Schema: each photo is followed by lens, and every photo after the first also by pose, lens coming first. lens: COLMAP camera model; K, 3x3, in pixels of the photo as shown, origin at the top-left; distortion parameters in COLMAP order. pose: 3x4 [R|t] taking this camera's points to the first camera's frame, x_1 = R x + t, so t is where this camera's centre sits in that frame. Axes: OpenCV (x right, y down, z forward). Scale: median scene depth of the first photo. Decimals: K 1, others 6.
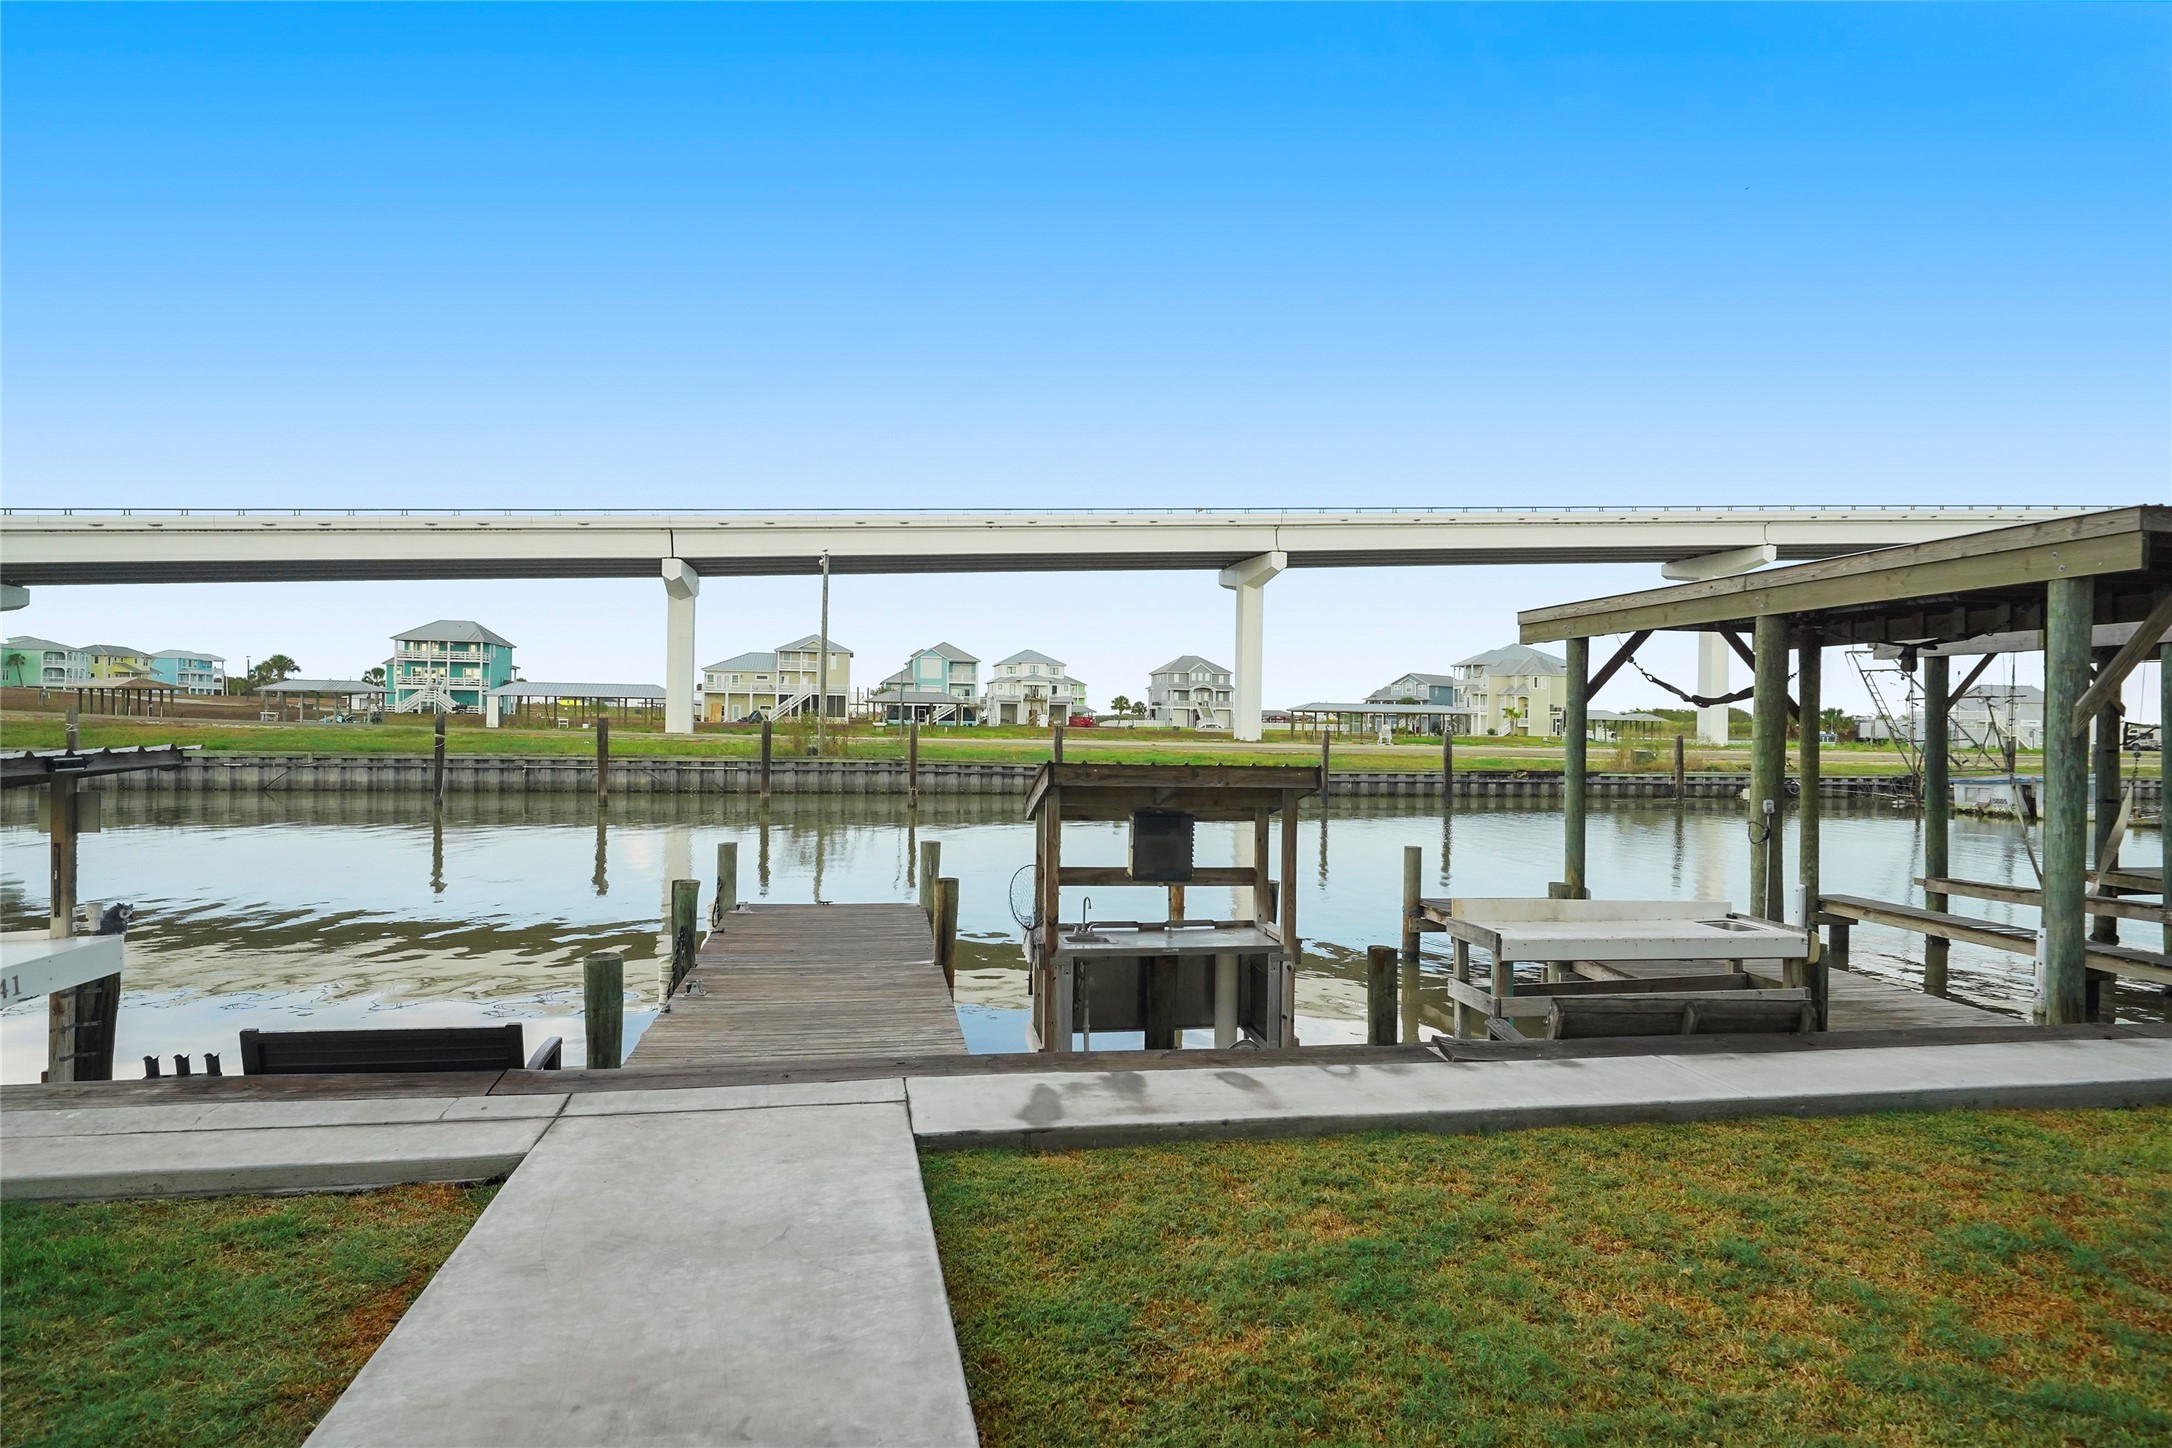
lens RADIAL K [[1139.6, 0, 1086.5], [0, 1139.6, 719.6], [0, 0, 1]] dist [-0.003026, -0.000837]
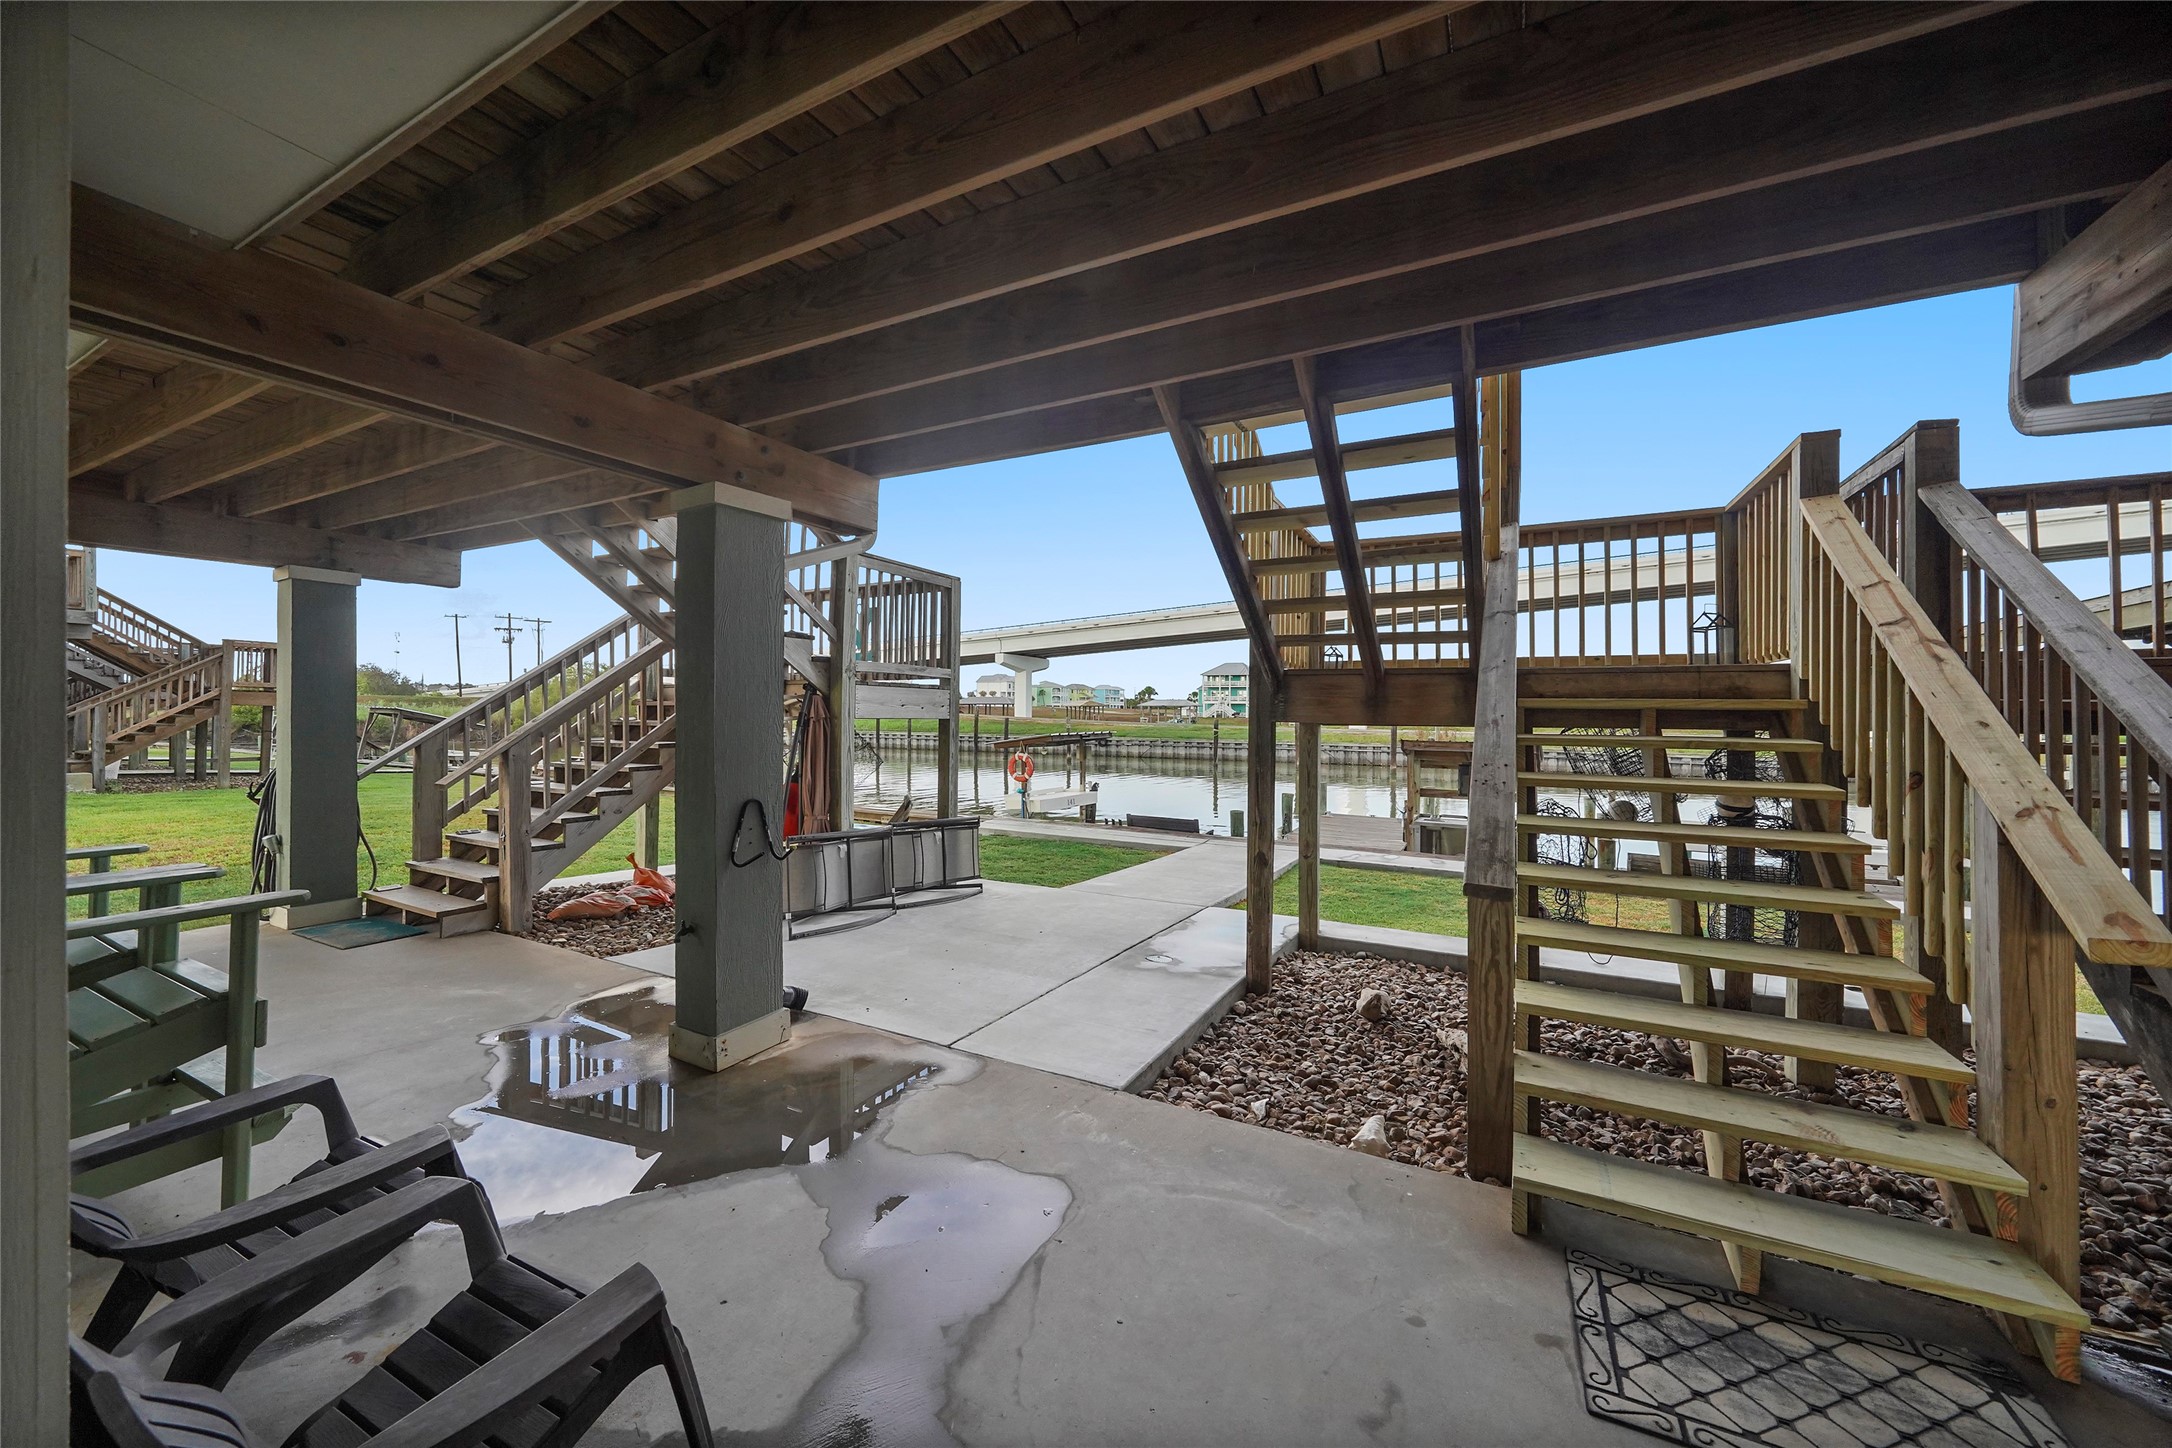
lens RADIAL K [[818.4, 0, 1086.3], [0, 818.4, 711.2], [0, 0, 1]] dist [0.003055, 0.003489]
pose [[0.767320, -0.013004, -0.641133, 0.115364], [0.006227, 0.999898, -0.012828, -0.000809], [0.641234, 0.005851, 0.767323, -0.149949]]
